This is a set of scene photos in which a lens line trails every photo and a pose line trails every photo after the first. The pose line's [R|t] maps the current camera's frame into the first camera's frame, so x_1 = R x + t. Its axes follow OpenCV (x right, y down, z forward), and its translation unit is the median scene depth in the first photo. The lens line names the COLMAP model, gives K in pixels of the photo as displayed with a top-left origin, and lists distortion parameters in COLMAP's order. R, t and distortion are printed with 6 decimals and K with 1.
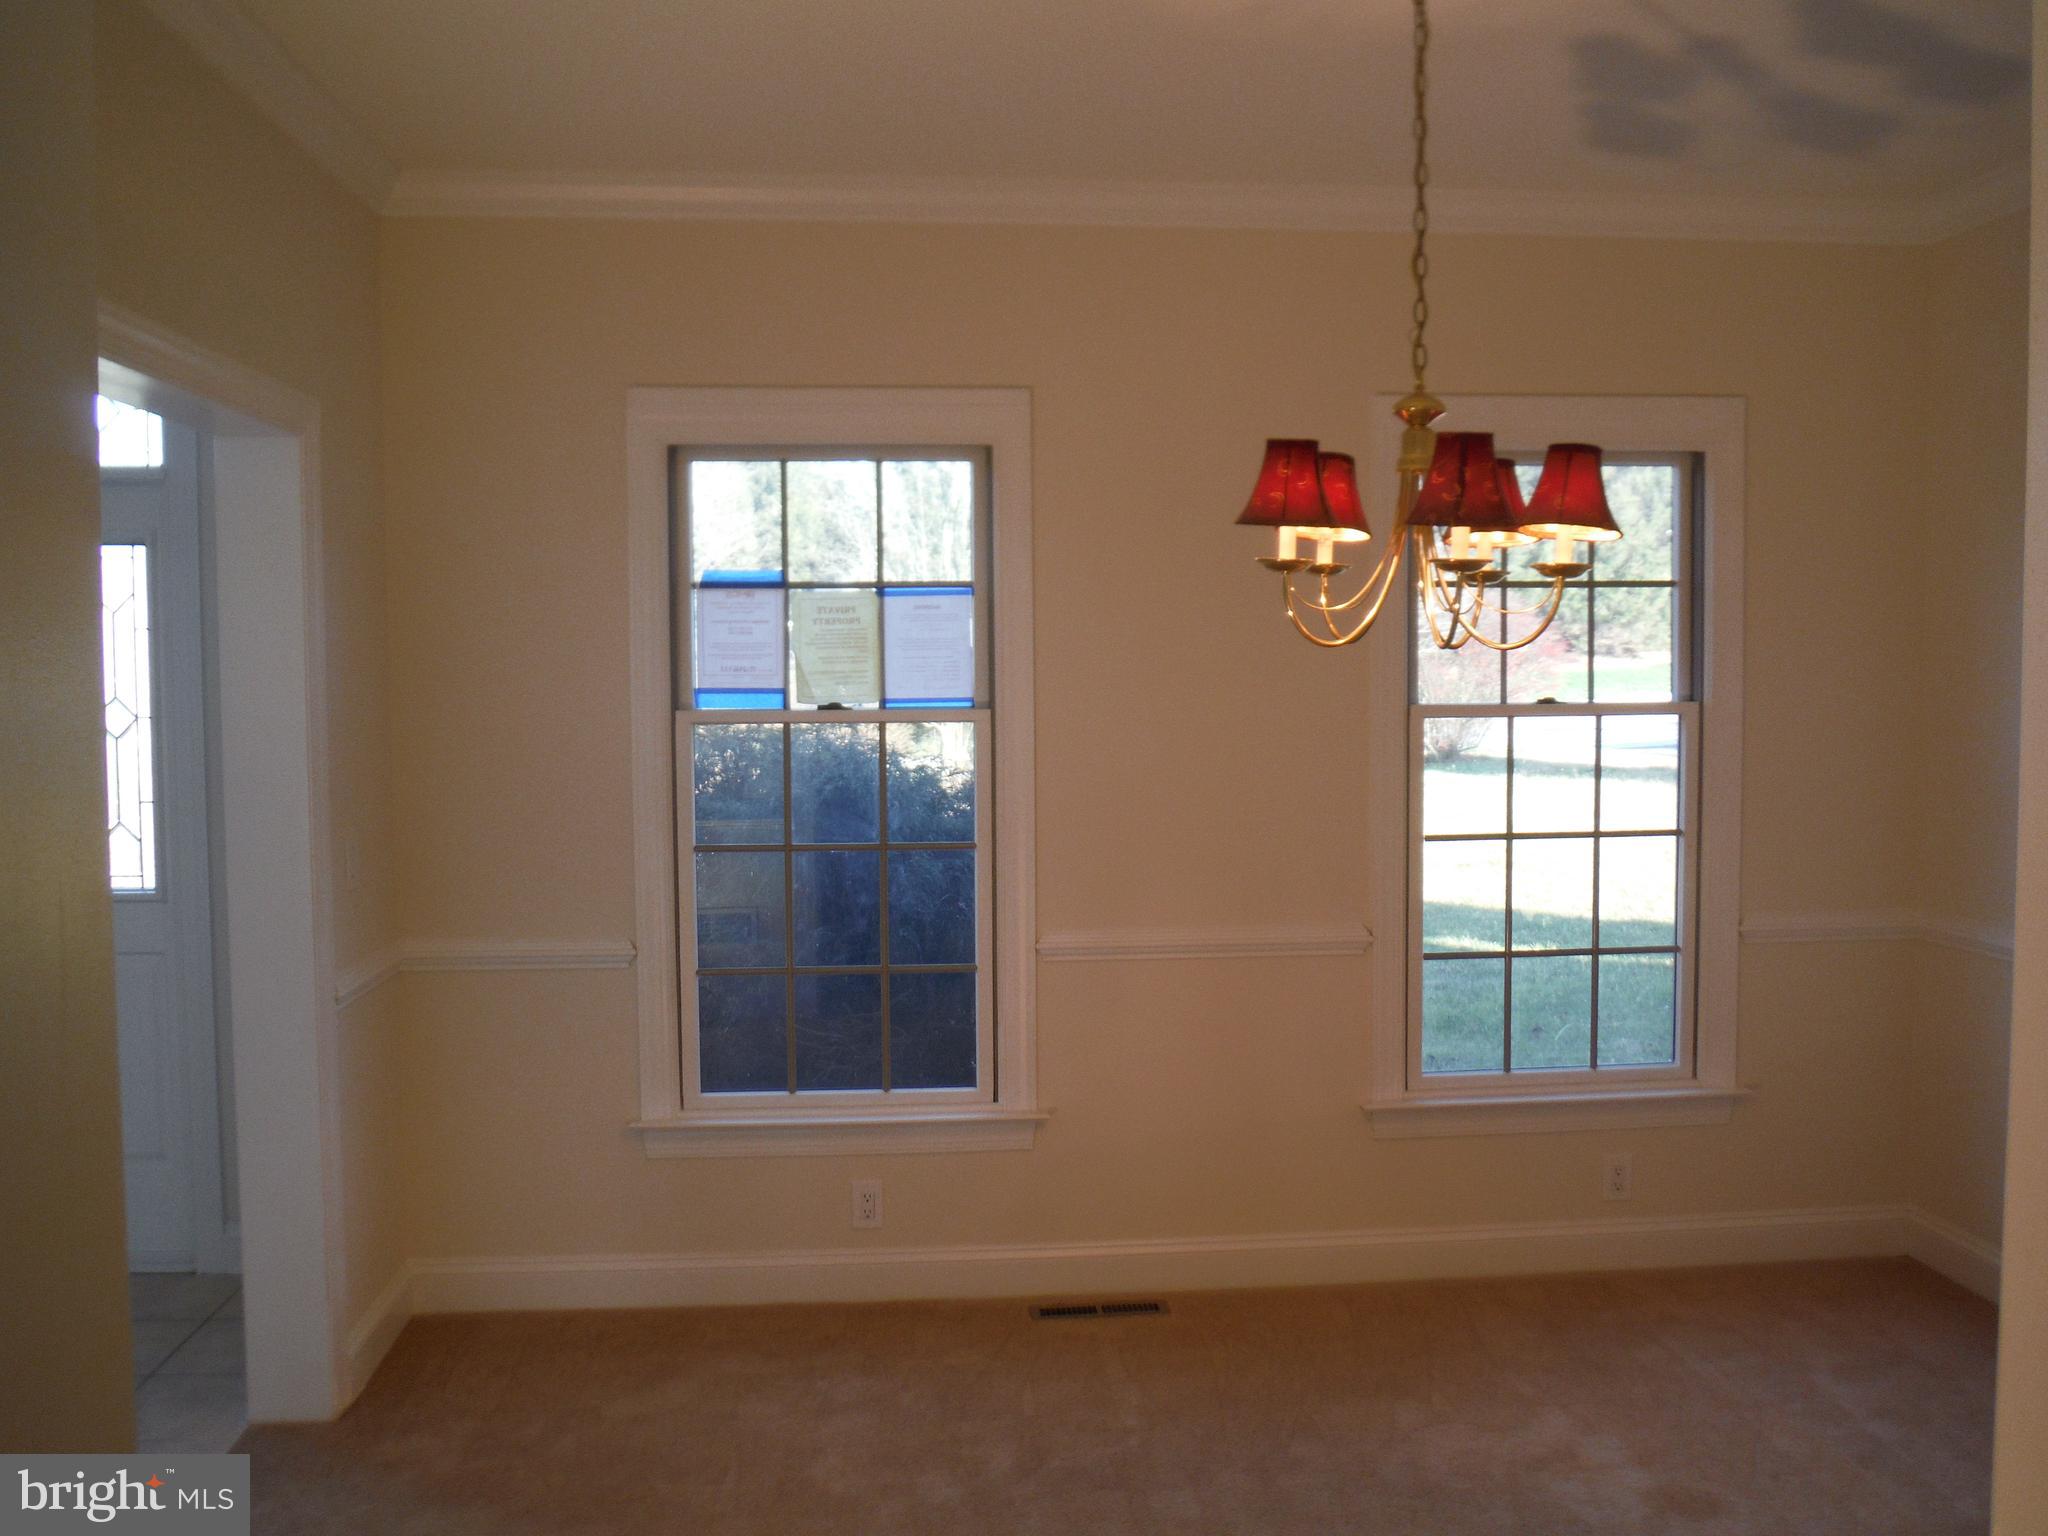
lens RADIAL K [[1707.9, 0, 1024.0], [0, 1707.9, 768.0], [0, 0, 1]] dist [-0.095472, 0.006470]
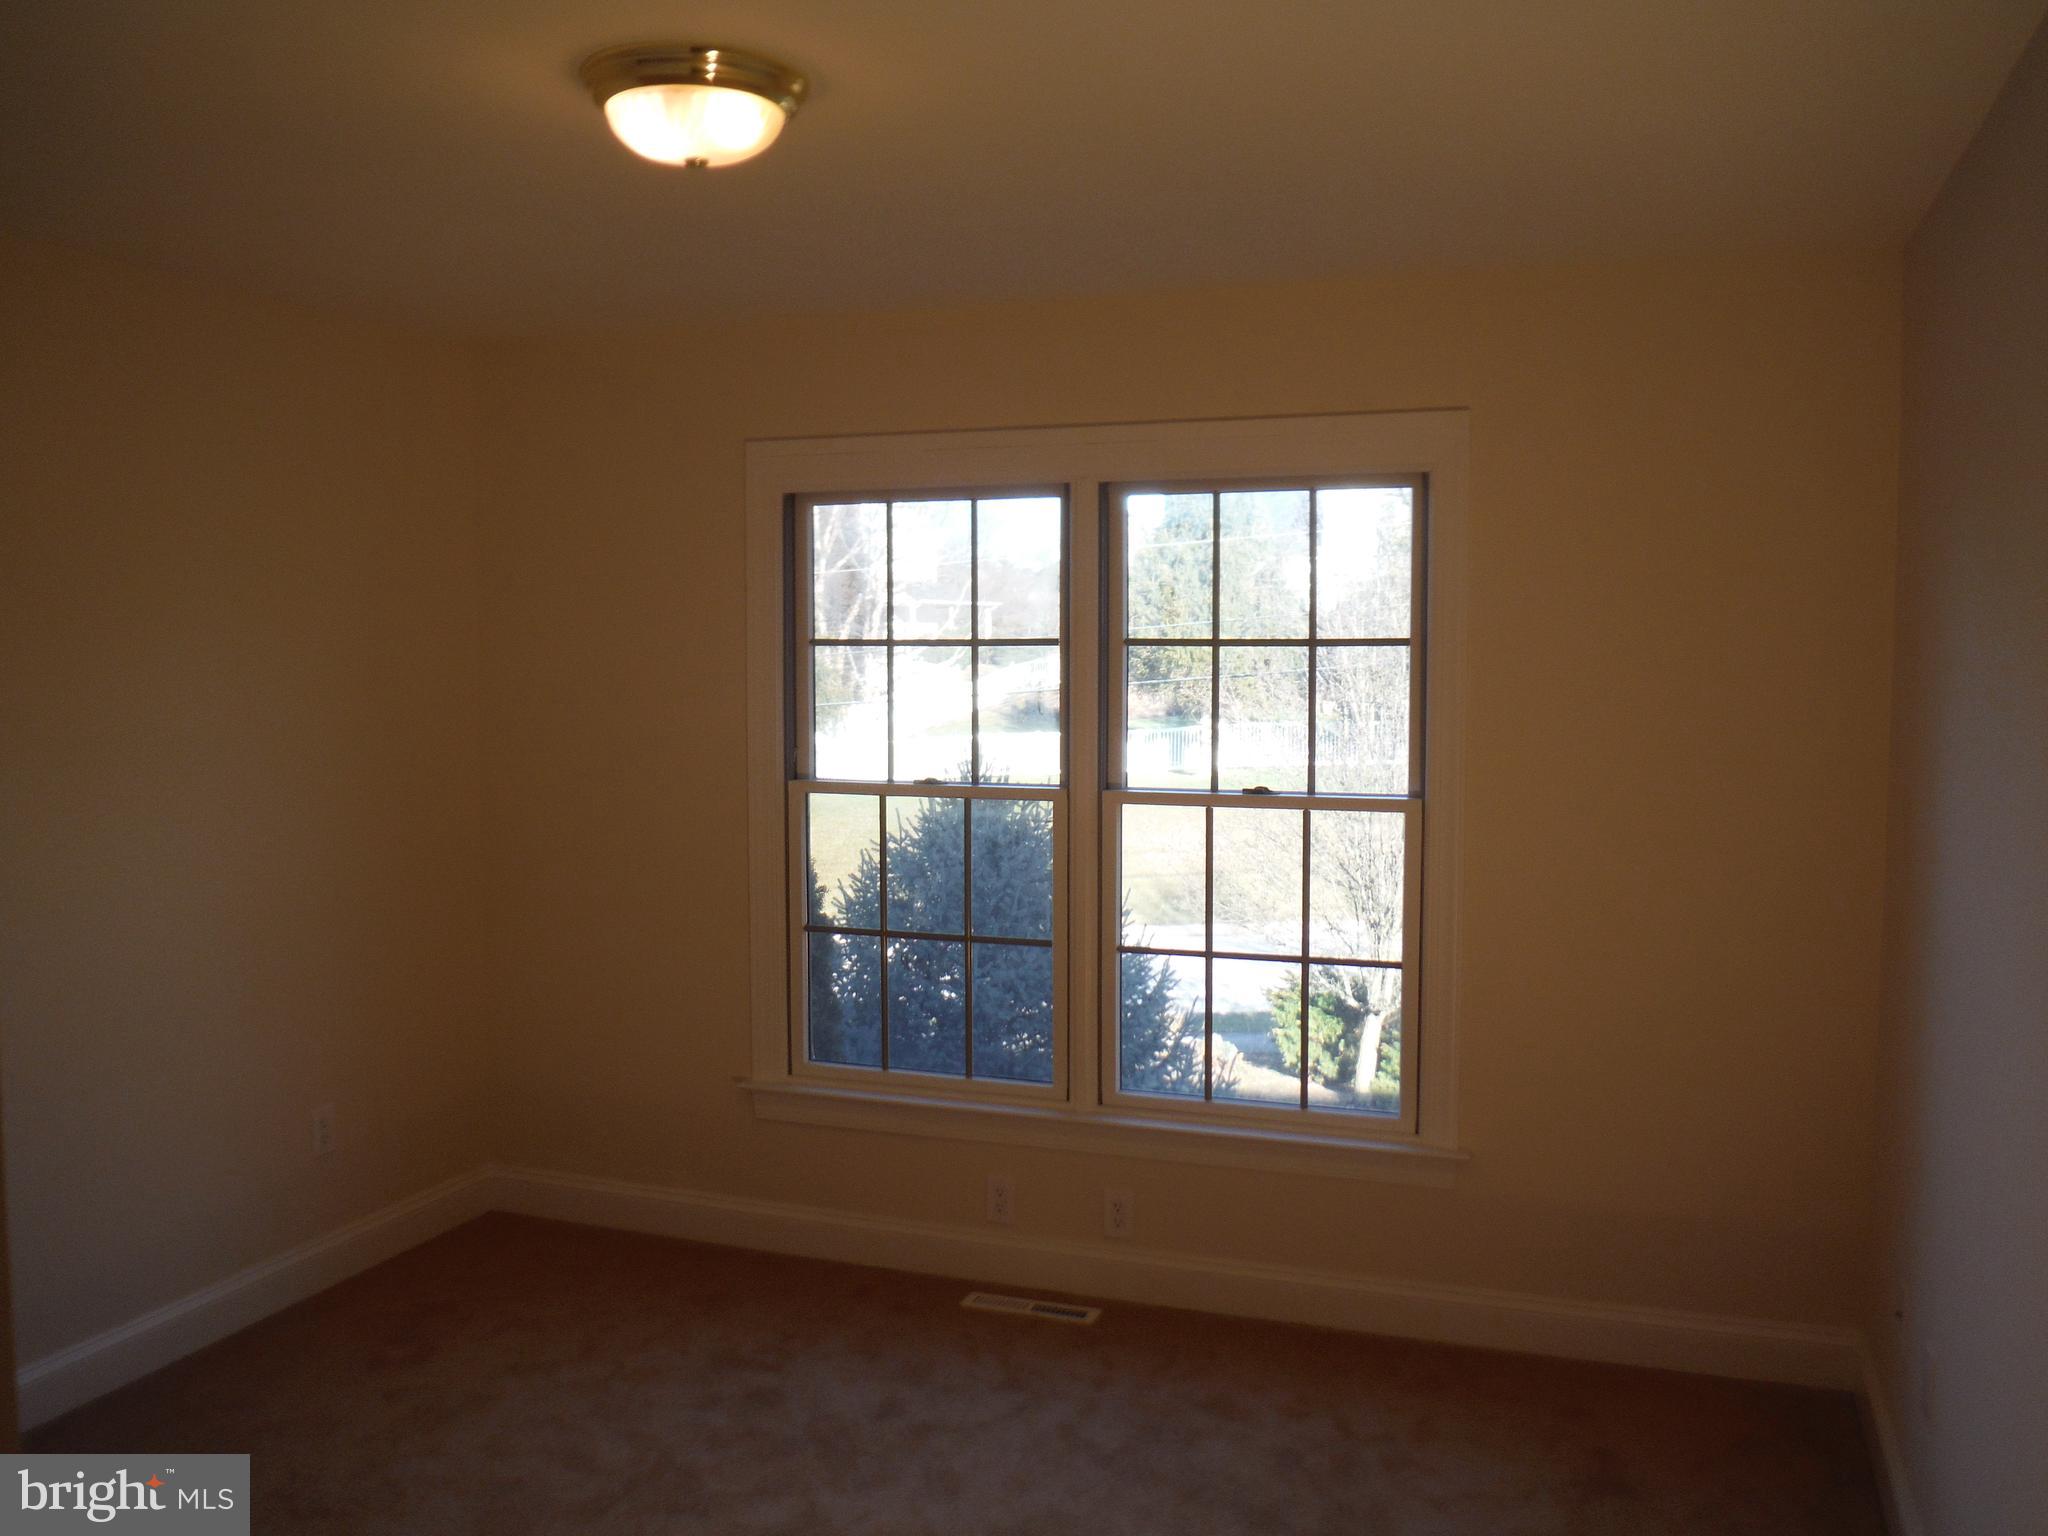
lens RADIAL K [[1707.9, 0, 1024.0], [0, 1707.9, 768.0], [0, 0, 1]] dist [-0.095472, 0.006470]
pose [[0.903587, 0.031947, -0.427213, 0.250088], [-0.038561, 0.999233, -0.006836, -0.002206], [0.426666, 0.022651, 0.904125, 0.019223]]
